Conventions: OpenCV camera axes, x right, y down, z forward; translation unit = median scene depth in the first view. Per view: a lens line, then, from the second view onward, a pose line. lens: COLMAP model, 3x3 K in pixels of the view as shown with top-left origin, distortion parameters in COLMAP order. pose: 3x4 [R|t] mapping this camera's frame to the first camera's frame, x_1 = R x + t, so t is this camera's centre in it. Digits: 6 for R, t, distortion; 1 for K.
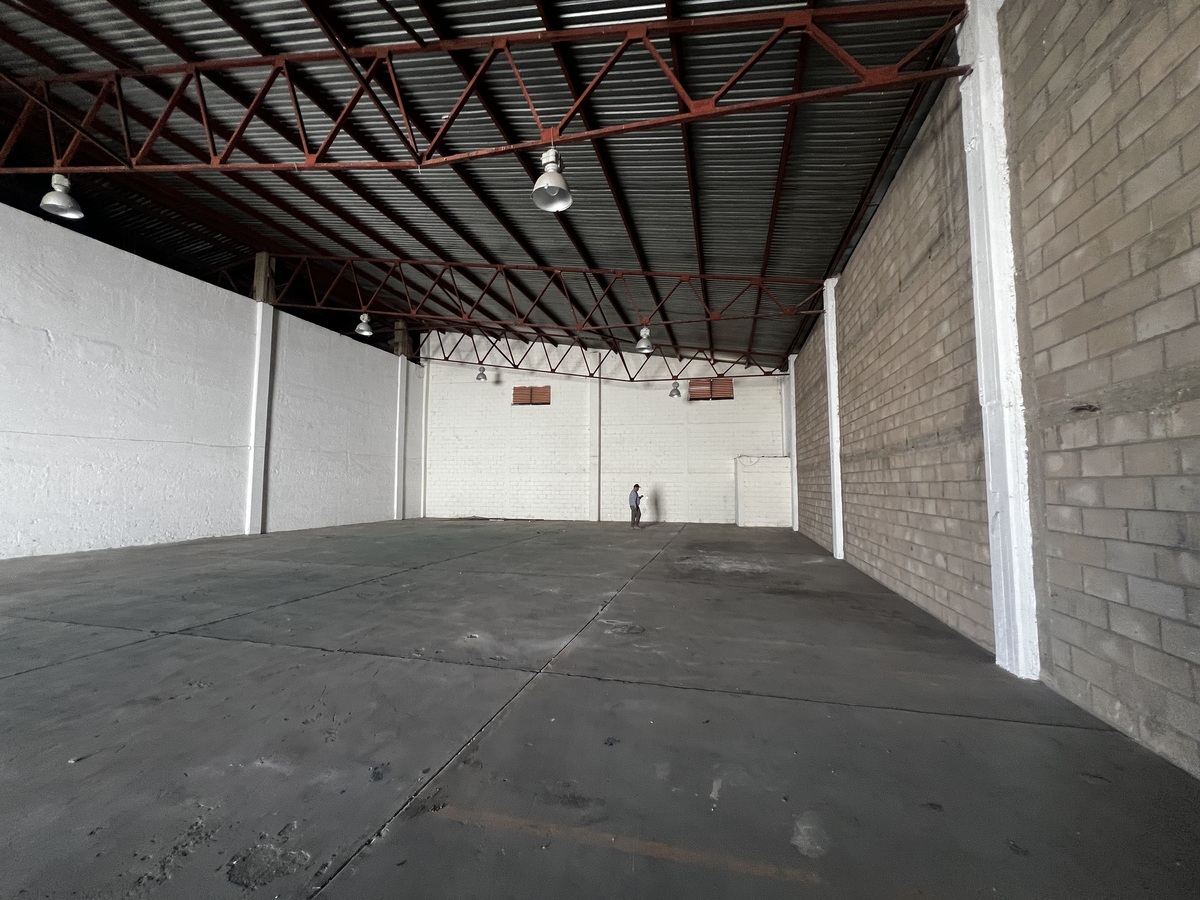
lens RADIAL K [[479.2, 0, 597.8], [0, 479.2, 448.3], [0, 0, 1]] dist [-0.002514, 0.000642]
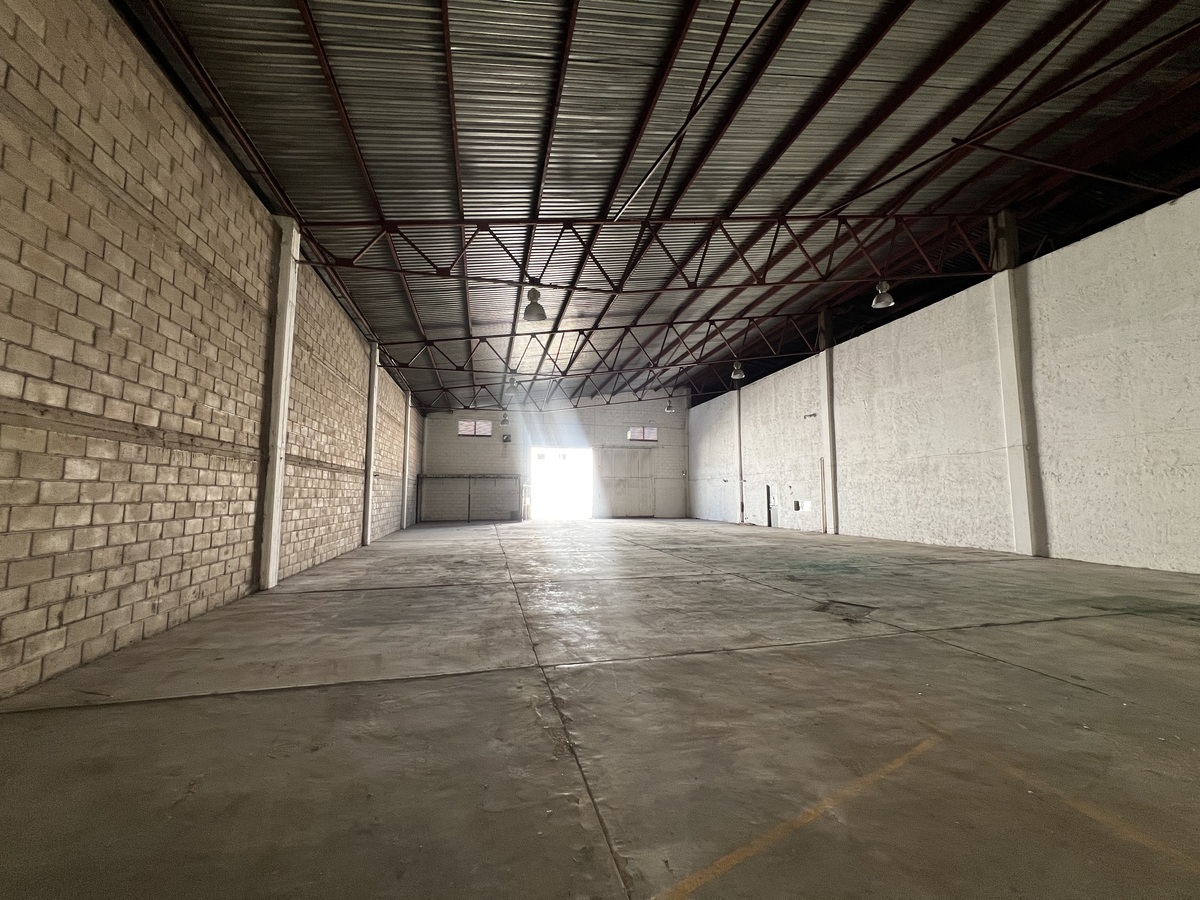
lens RADIAL K [[477.7, 0, 598.2], [0, 477.7, 449.2], [0, 0, 1]] dist [-0.001333, 0.000088]
pose [[-0.881966, -0.049262, -0.468731, 0.451324], [0.032790, 0.985700, -0.165291, 0.176018], [0.470170, -0.161150, -0.867739, 2.141016]]
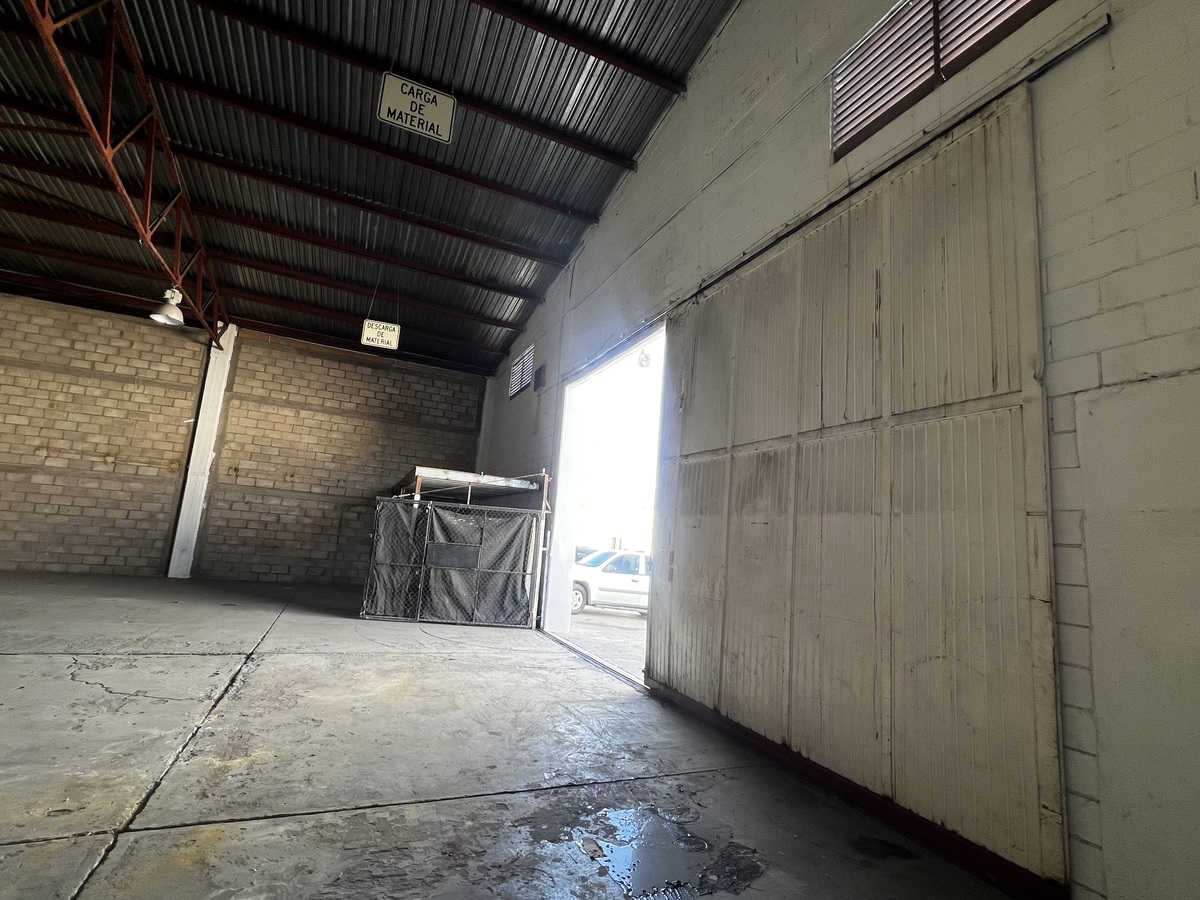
lens RADIAL K [[558.4, 0, 602.3], [0, 558.4, 446.5], [0, 0, 1]] dist [-0.002231, -0.000206]
pose [[-0.620746, 0.076692, 0.780252, -1.513791], [-0.138905, 0.968702, -0.205724, -0.026357], [-0.771609, -0.236083, -0.590664, -0.175917]]
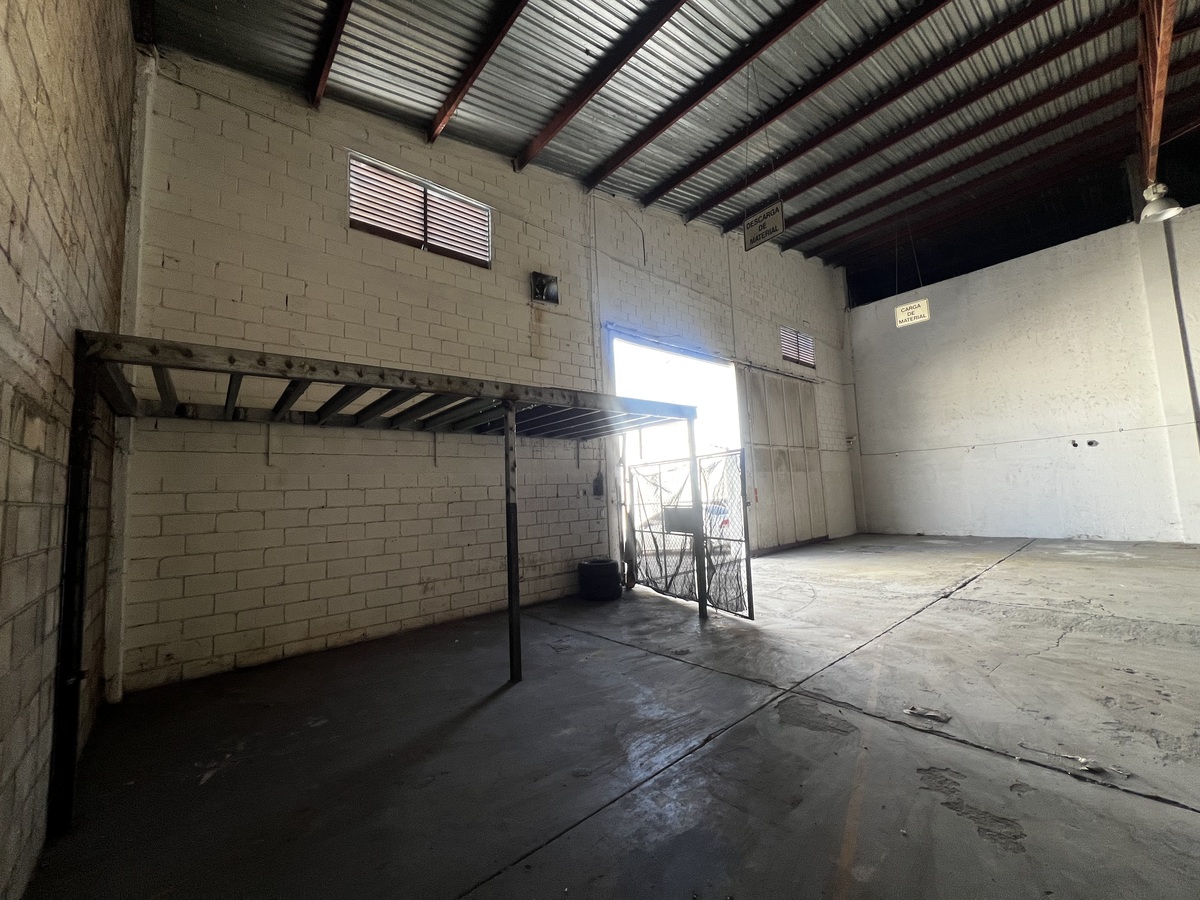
lens RADIAL K [[477.7, 0, 596.7], [0, 477.7, 454.5], [0, 0, 1]] dist [-0.001333, 0.000088]
pose [[-0.572025, -0.048955, -0.818774, 0.133207], [0.103912, 0.985849, -0.131541, -0.021160], [0.813628, -0.160325, -0.558843, -0.296013]]
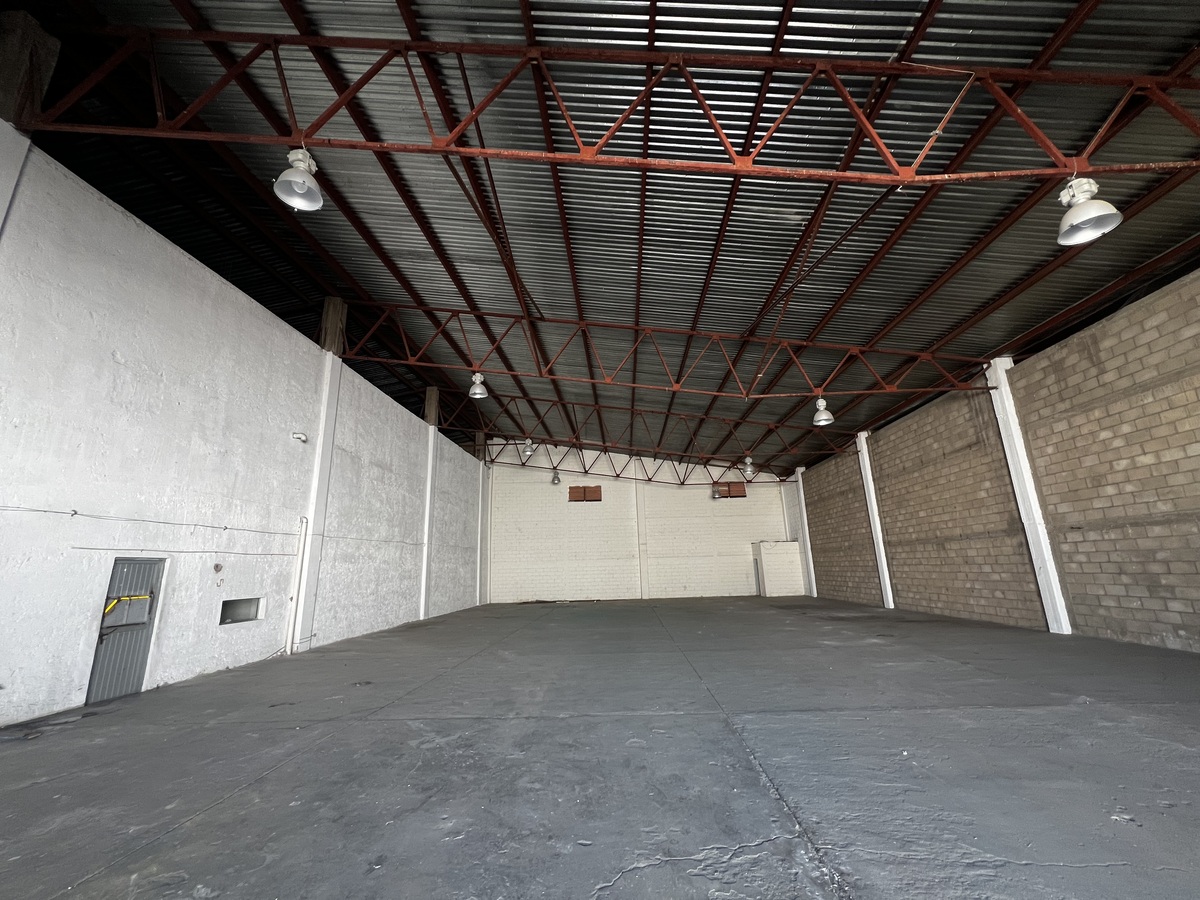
lens RADIAL K [[477.7, 0, 597.9], [0, 477.7, 450.1], [0, 0, 1]] dist [-0.001333, 0.000088]
pose [[0.978344, 0.016797, 0.206303, -0.857945], [0.018294, 0.985784, -0.167016, -0.041614], [-0.206176, 0.167174, 0.964129, -0.449182]]
